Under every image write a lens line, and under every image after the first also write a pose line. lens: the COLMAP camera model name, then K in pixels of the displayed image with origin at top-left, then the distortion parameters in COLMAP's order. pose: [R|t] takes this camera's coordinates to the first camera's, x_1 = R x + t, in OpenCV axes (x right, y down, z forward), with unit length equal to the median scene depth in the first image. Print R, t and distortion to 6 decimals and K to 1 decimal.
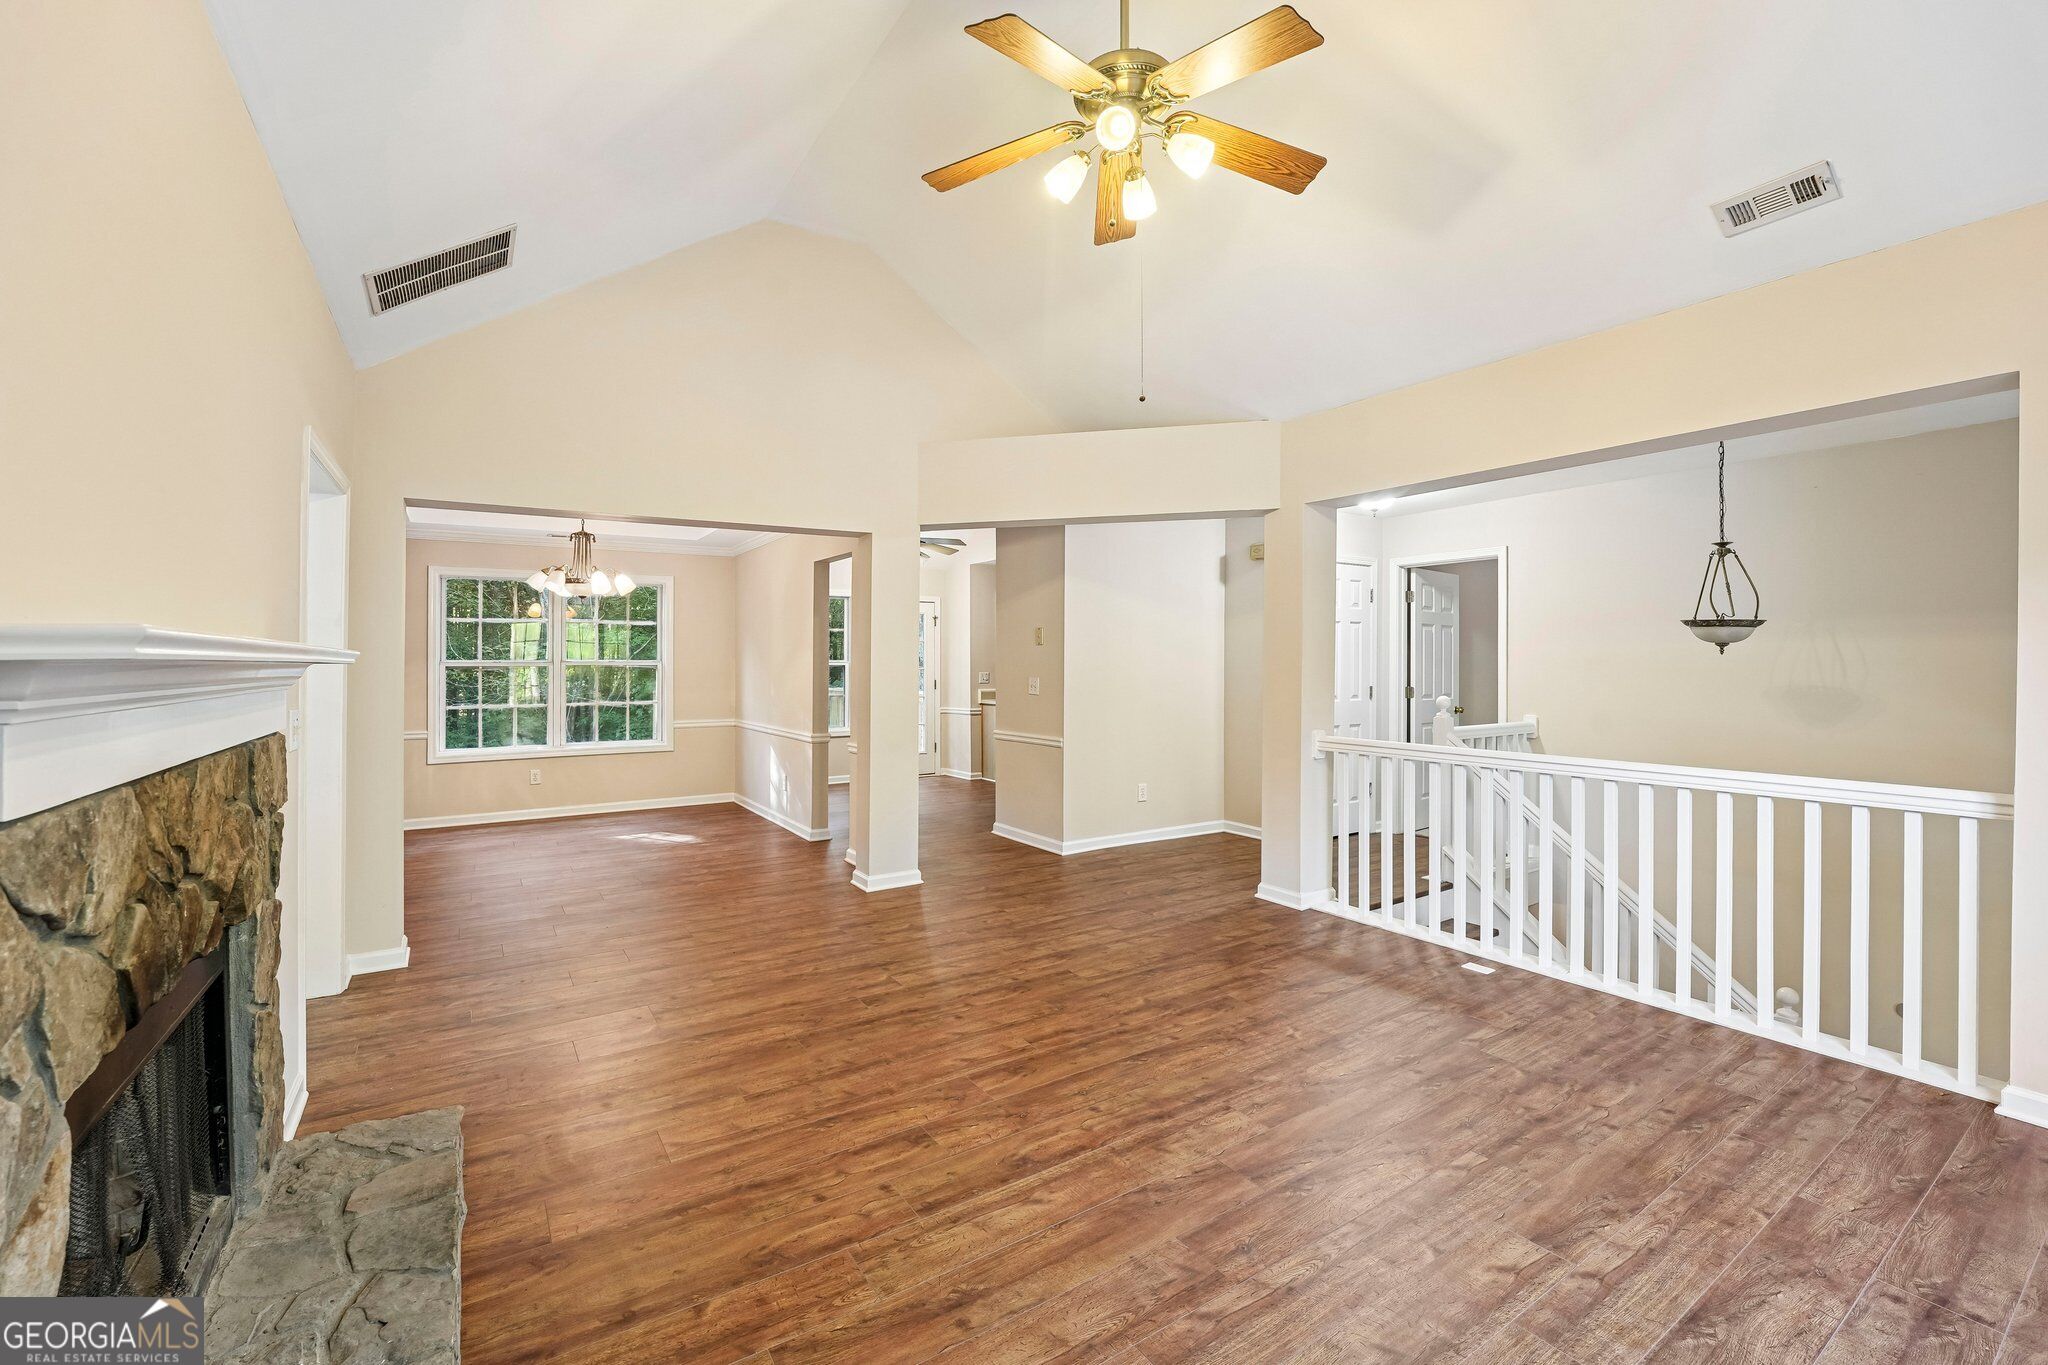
lens RADIAL K [[853.6, 0, 1013.2], [0, 853.6, 657.6], [0, 0, 1]] dist [-0.024222, 0.000165]
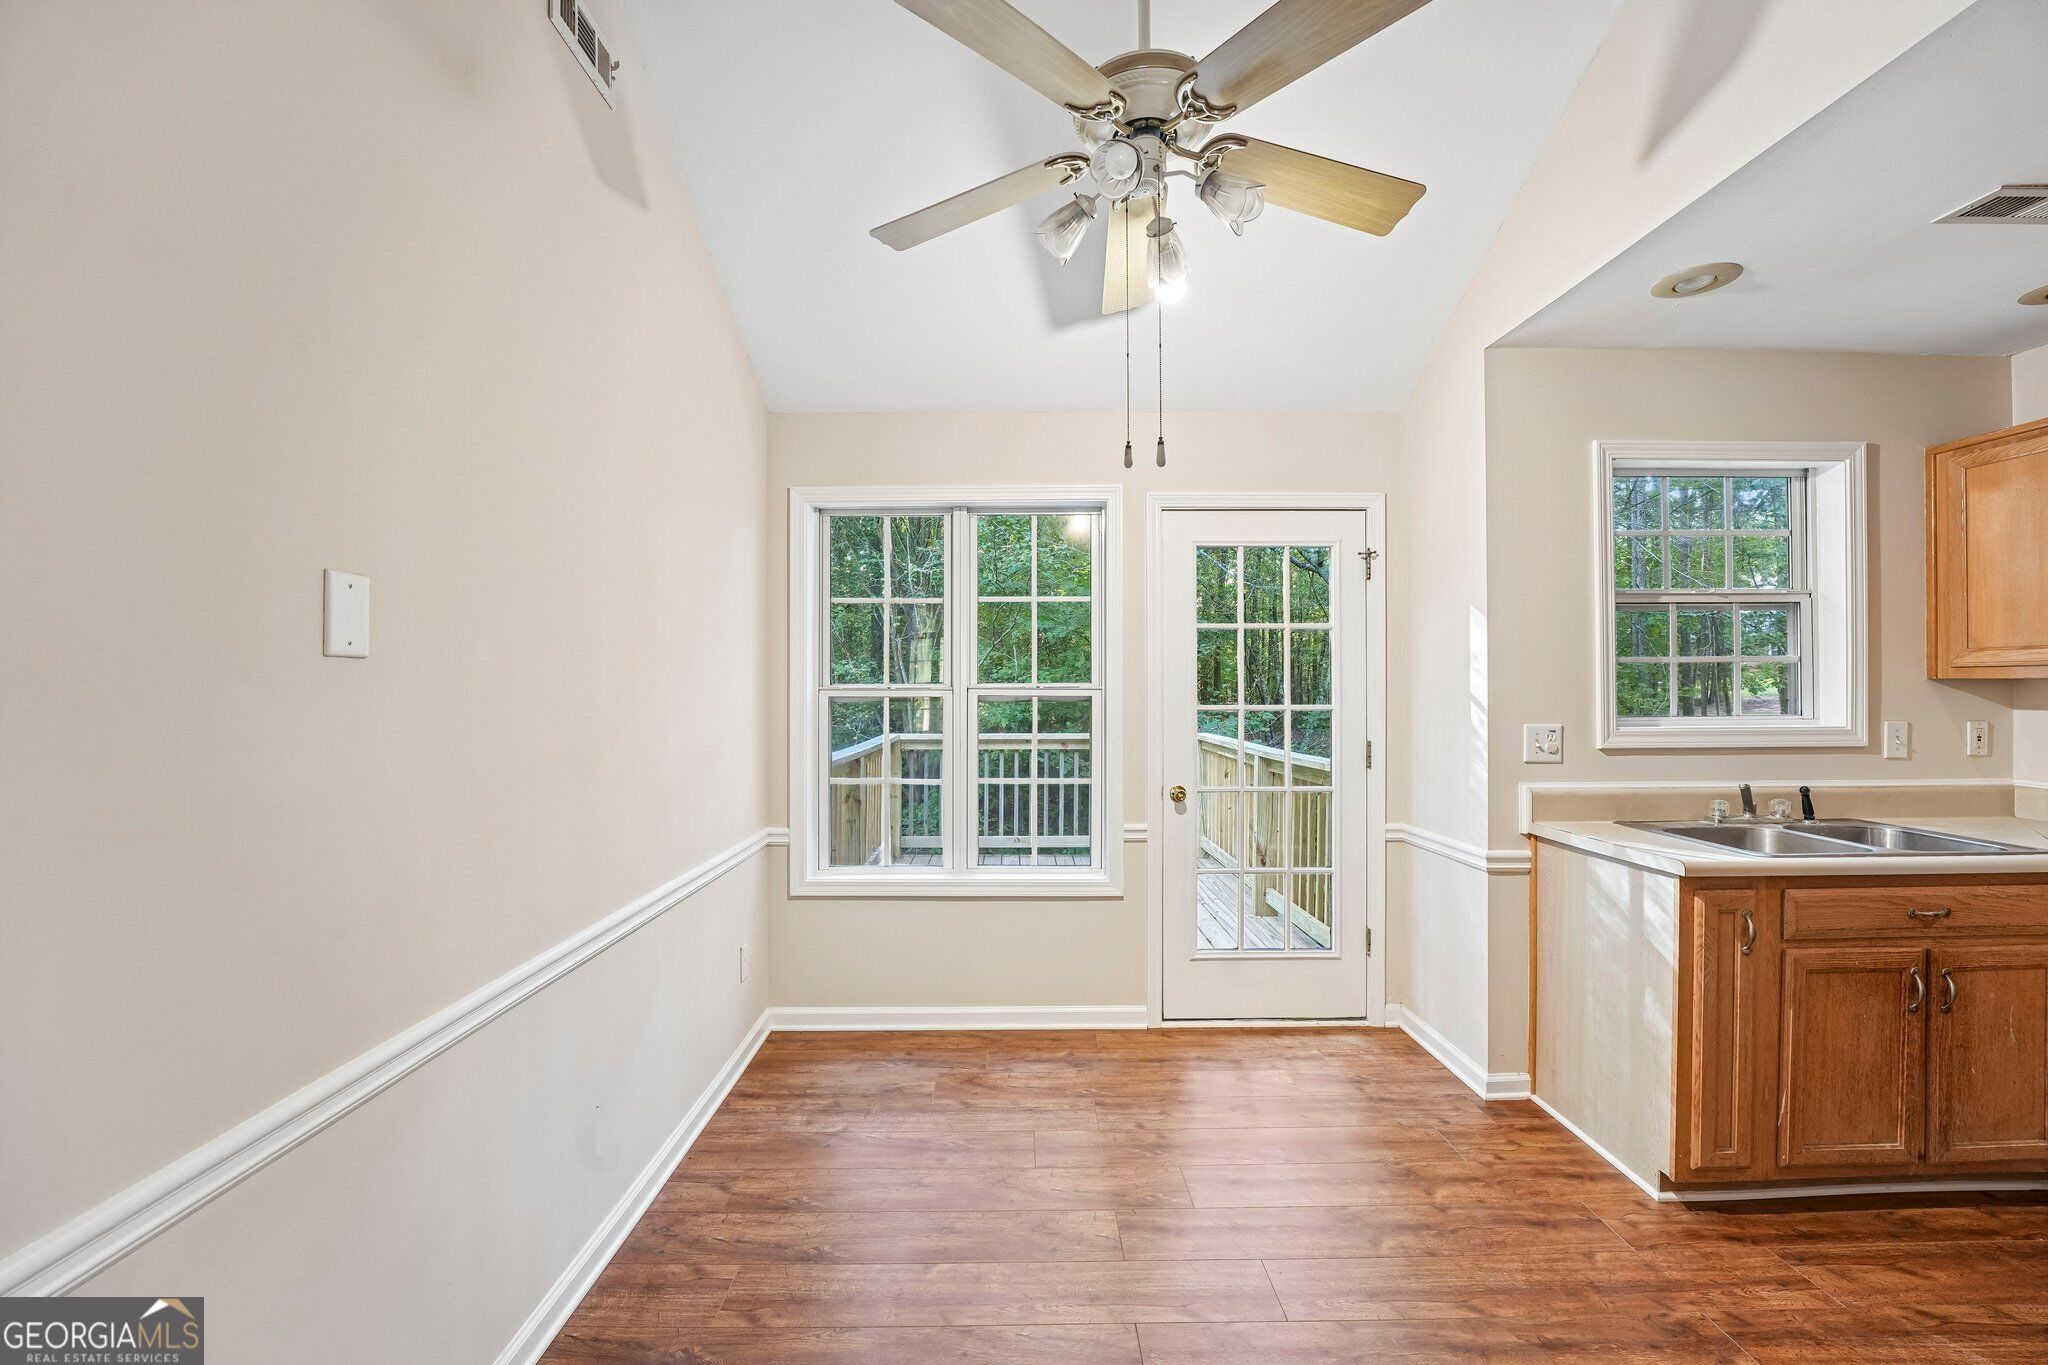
lens RADIAL K [[829.8, 0, 1012.5], [0, 829.8, 681.6], [0, 0, 1]] dist [-0.039256, 0.007259]
pose [[0.840123, -0.002622, -0.542390, -0.109914], [0.004110, 0.999990, 0.001532, 0.006270], [0.542381, -0.003516, 0.840125, 2.139504]]
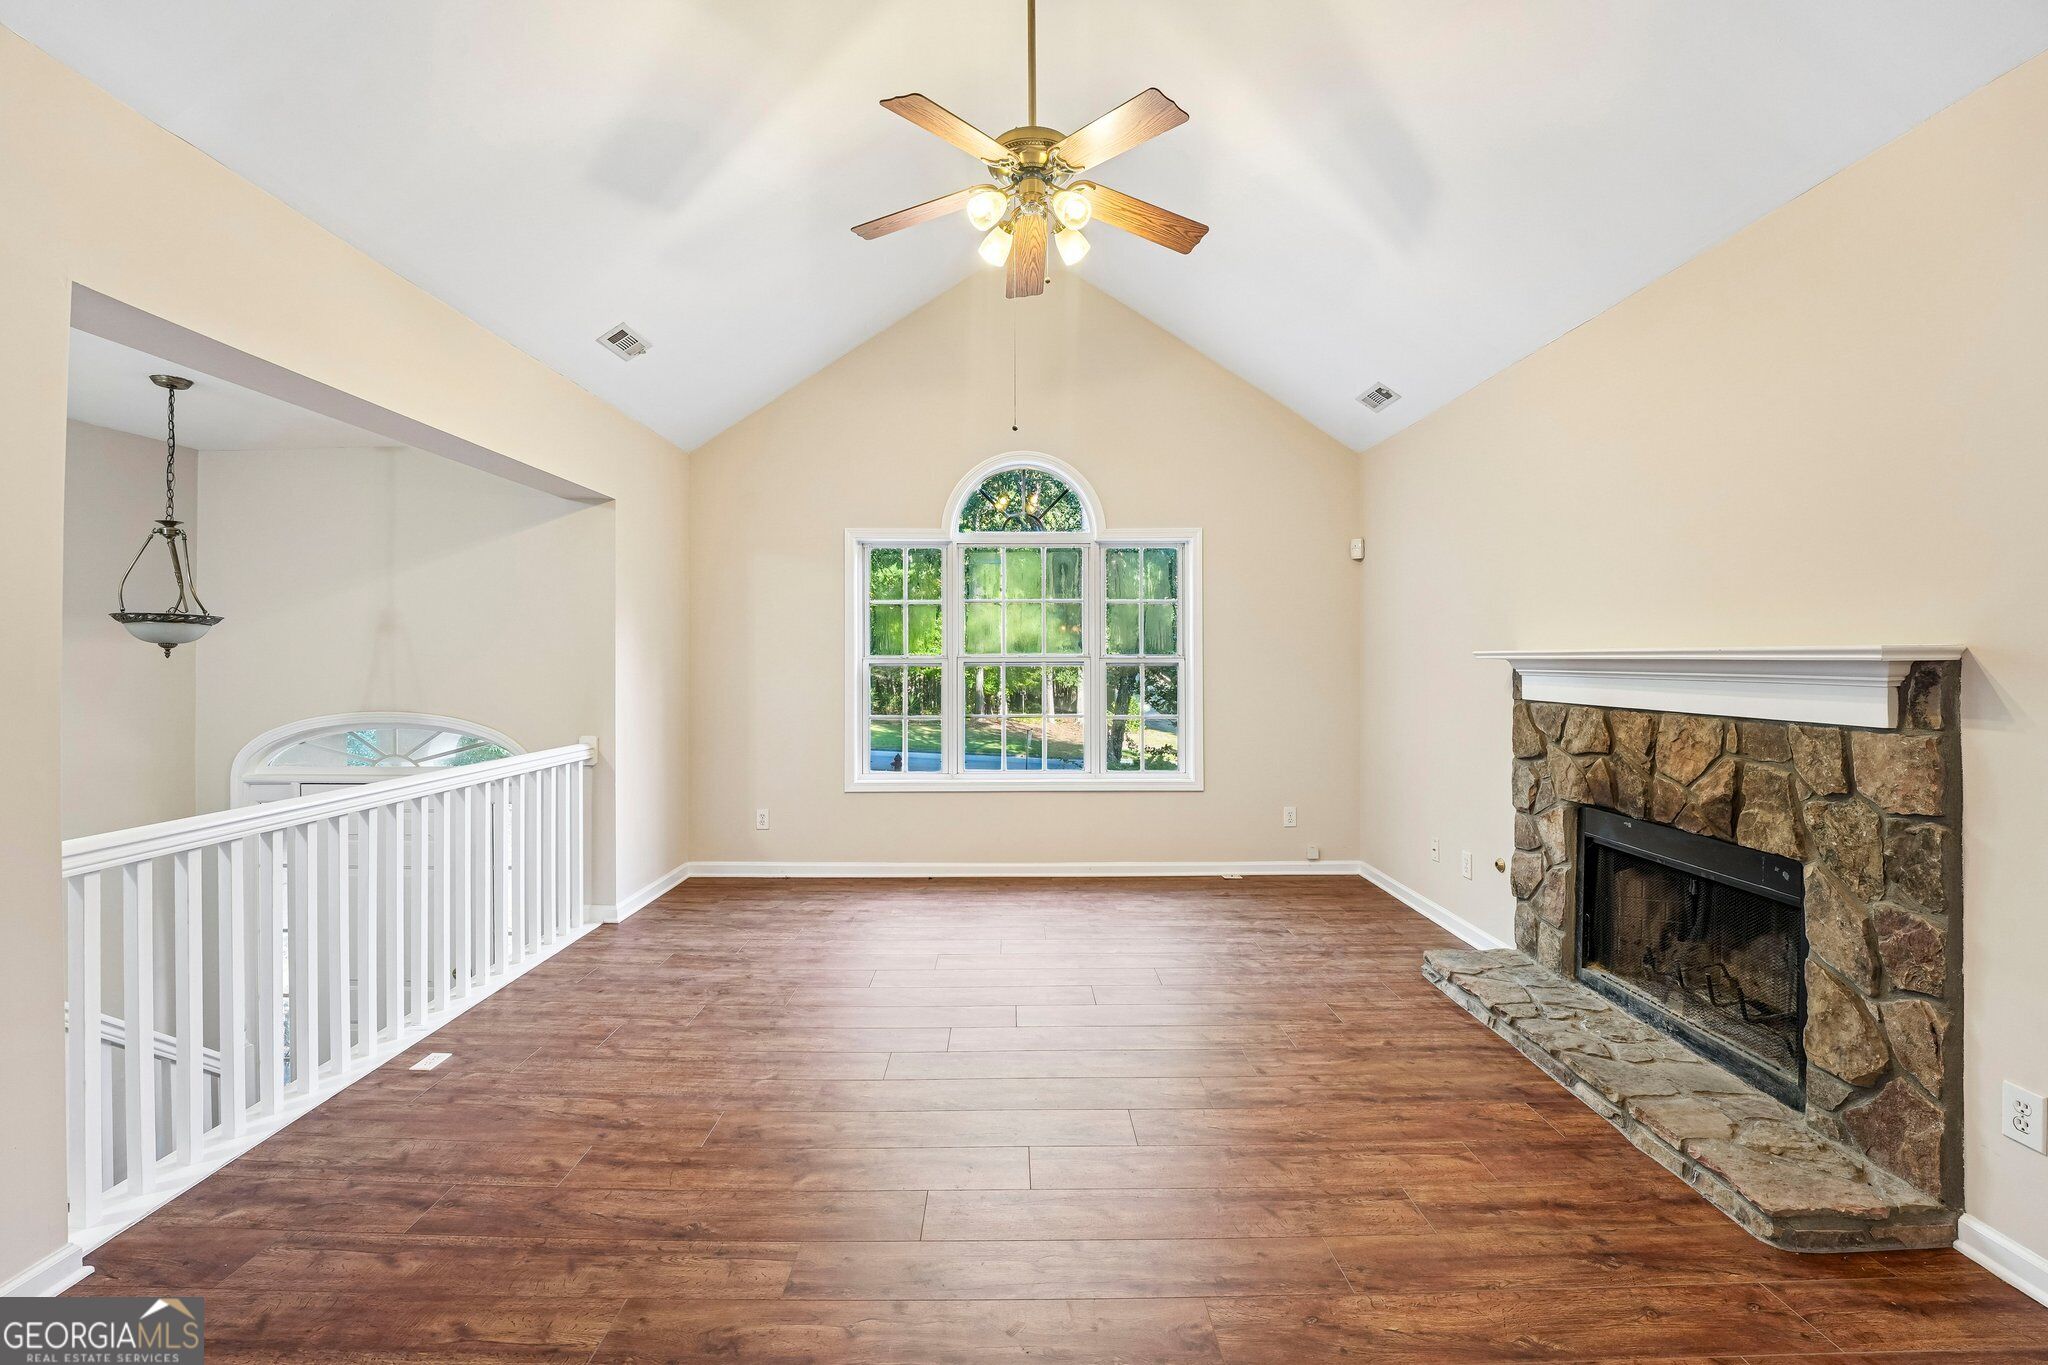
lens RADIAL K [[850.4, 0, 1020.4], [0, 850.4, 653.7], [0, 0, 1]] dist [-0.032147, 0.004973]
pose [[-0.846044, 0.008745, 0.533042, -0.370243], [0.002365, 0.999917, -0.012651, 0.006776], [-0.533109, -0.009442, -0.845994, 1.600510]]
